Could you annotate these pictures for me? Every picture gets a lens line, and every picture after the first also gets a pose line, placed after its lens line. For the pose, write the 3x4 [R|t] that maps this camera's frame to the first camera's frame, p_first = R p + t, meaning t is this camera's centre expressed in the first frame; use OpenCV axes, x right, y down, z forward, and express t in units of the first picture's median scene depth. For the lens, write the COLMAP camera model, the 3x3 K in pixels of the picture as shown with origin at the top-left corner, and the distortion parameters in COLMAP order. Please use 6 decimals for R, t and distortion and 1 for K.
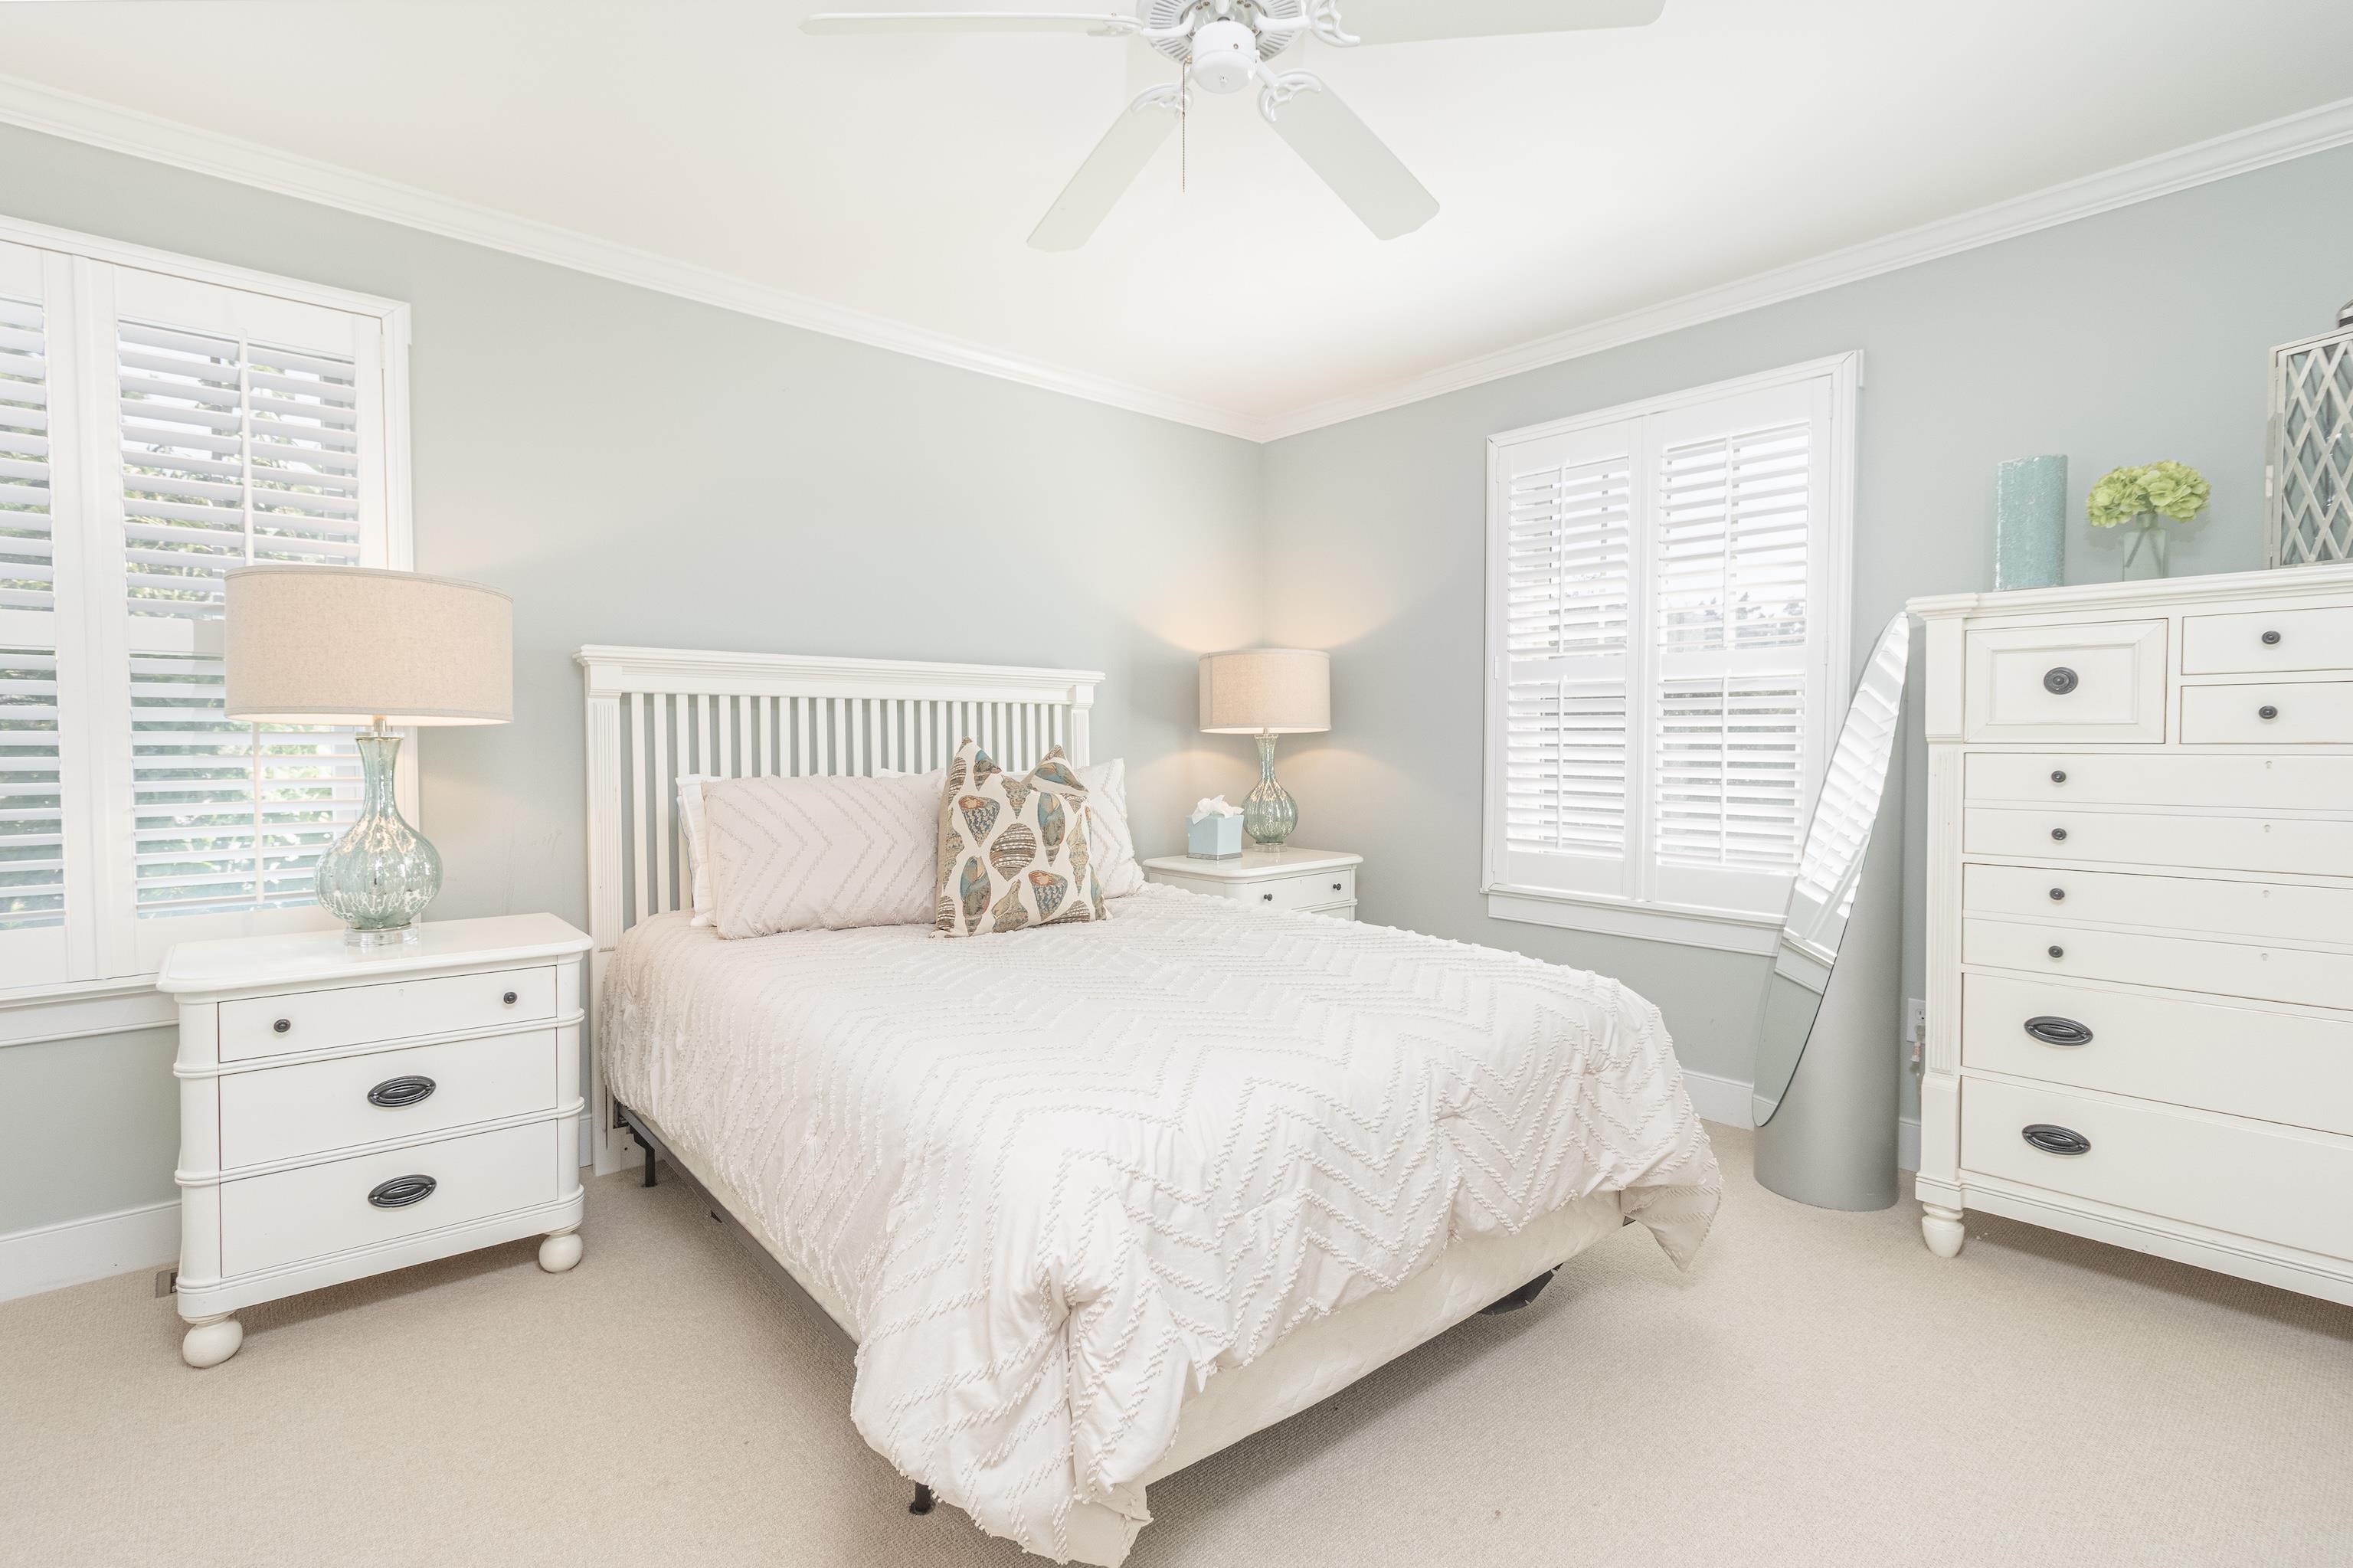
lens RADIAL K [[1104.0, 0, 1172.3], [0, 1104.0, 776.8], [0, 0, 1]] dist [0.010408, -0.000236]
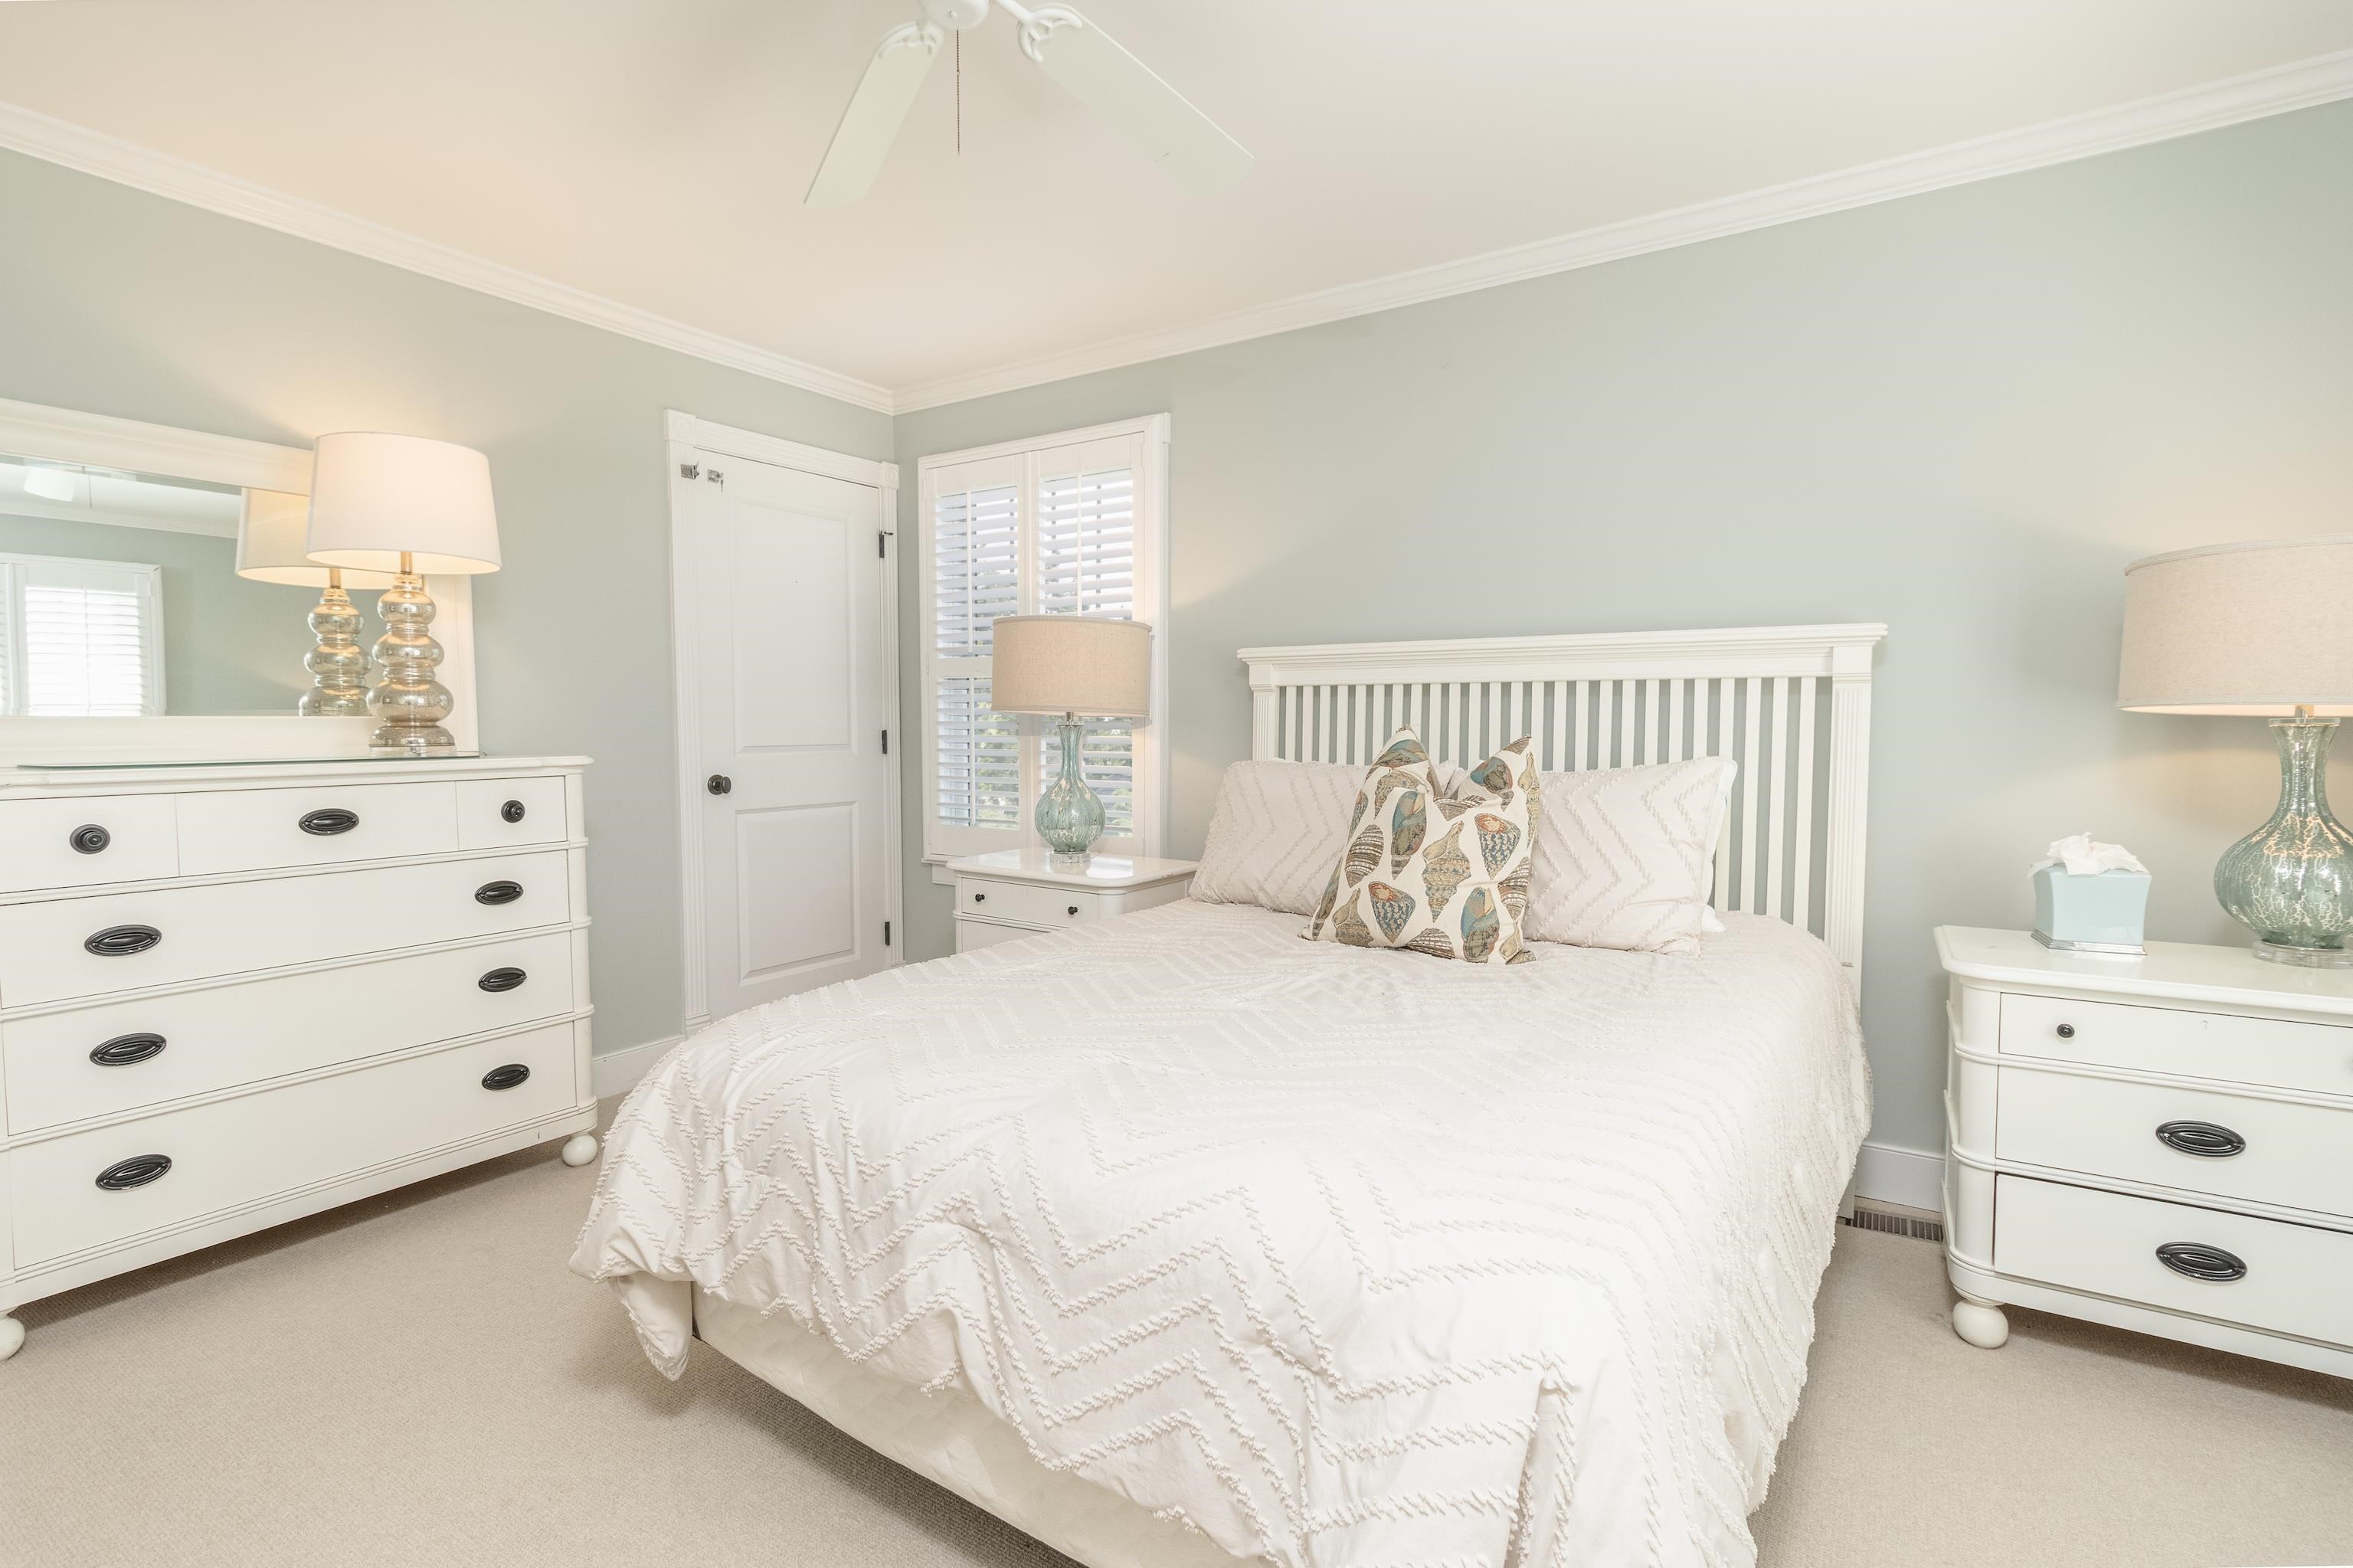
lens RADIAL K [[1104.0, 0, 1175.2], [0, 1104.0, 786.4], [0, 0, 1]] dist [0.010408, -0.000236]
pose [[0.278850, 0.053355, -0.958851, 0.623596], [-0.034428, 0.998369, 0.045542, -0.020627], [0.959717, 0.020312, 0.280232, 0.592436]]
